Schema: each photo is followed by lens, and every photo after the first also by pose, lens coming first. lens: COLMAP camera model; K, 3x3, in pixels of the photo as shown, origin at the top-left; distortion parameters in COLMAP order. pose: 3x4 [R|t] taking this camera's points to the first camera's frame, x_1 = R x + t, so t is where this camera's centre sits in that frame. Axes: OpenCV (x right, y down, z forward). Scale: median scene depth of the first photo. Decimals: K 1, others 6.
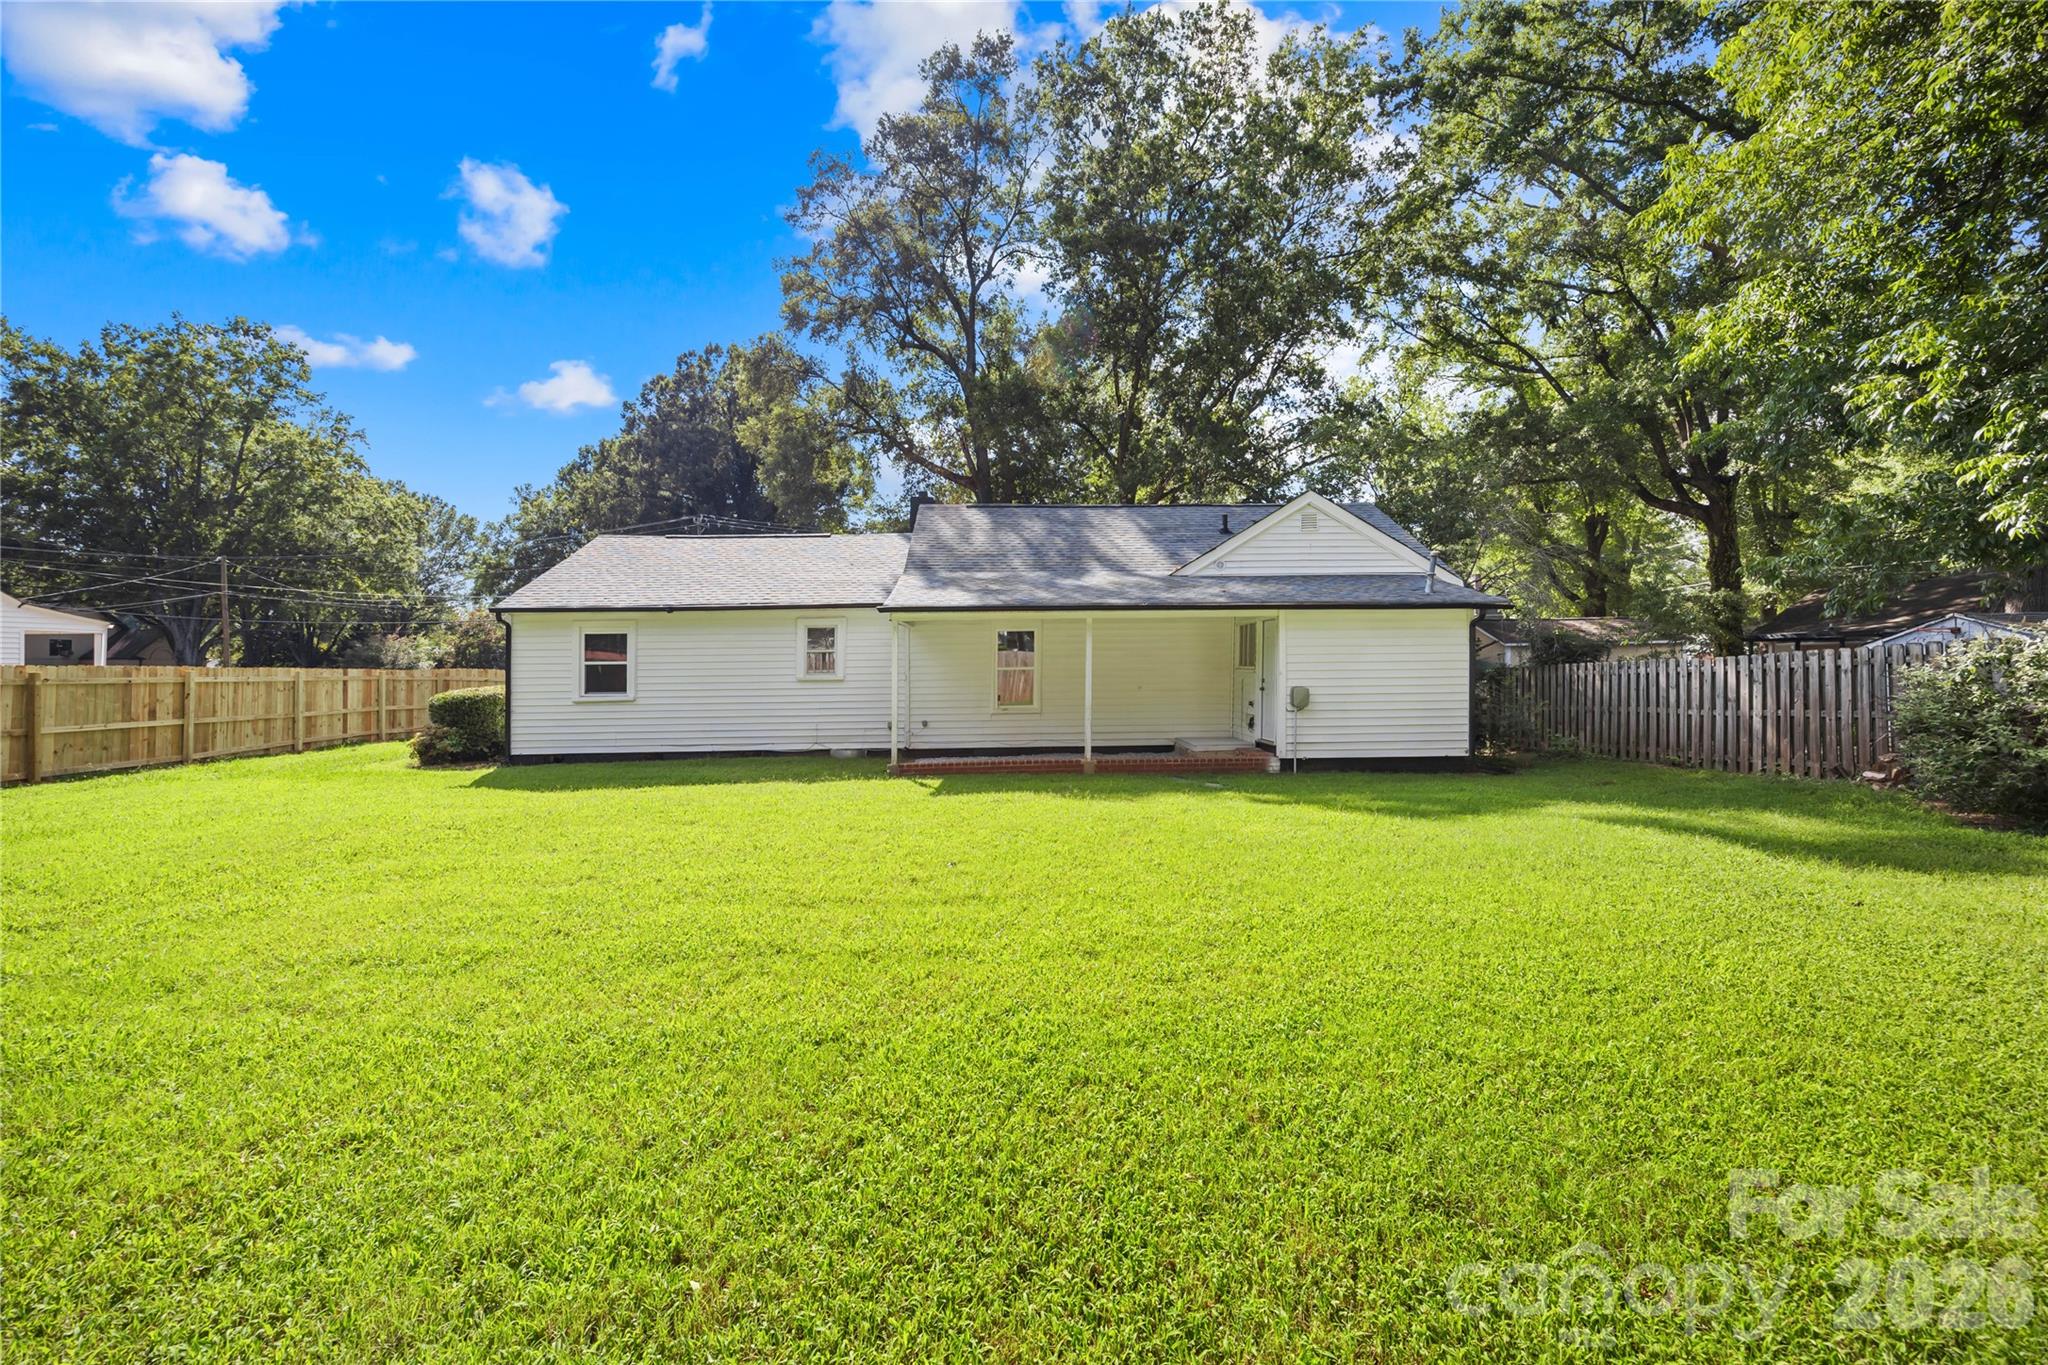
lens RADIAL K [[789.9, 0, 1024.0], [0, 789.9, 682.5], [0, 0, 1]] dist [0.000389, -0.000100]
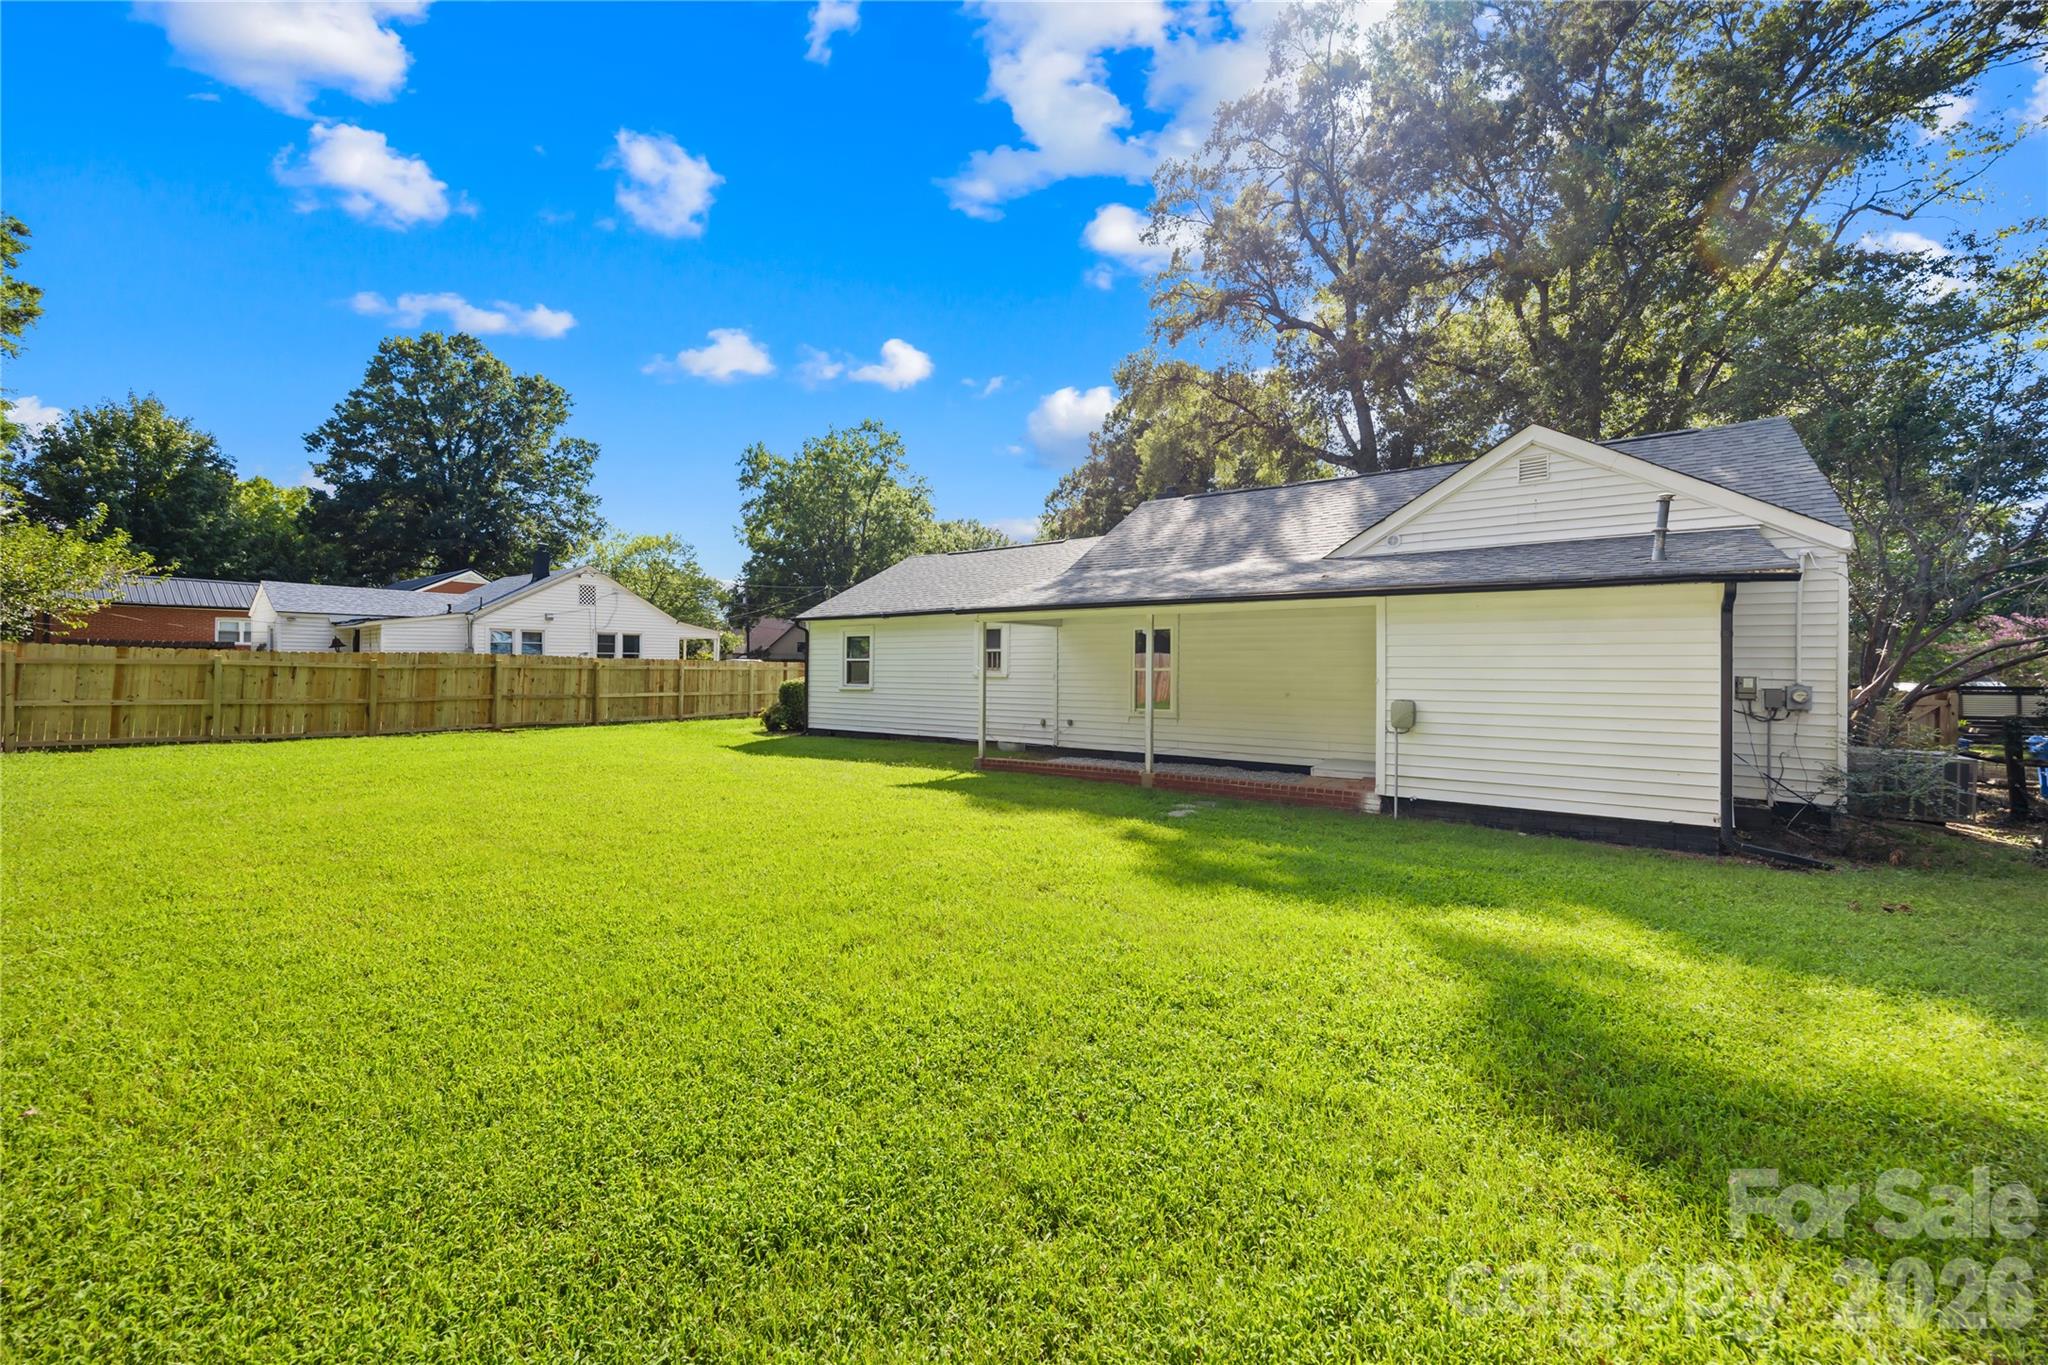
lens RADIAL K [[789.9, 0, 1024.0], [0, 789.9, 682.5], [0, 0, 1]] dist [0.000389, -0.000100]
pose [[0.780298, 0.026916, -0.624829, 0.470245], [-0.026057, 0.999605, 0.010519, -0.008866], [0.624865, 0.008073, 0.780691, 0.179111]]
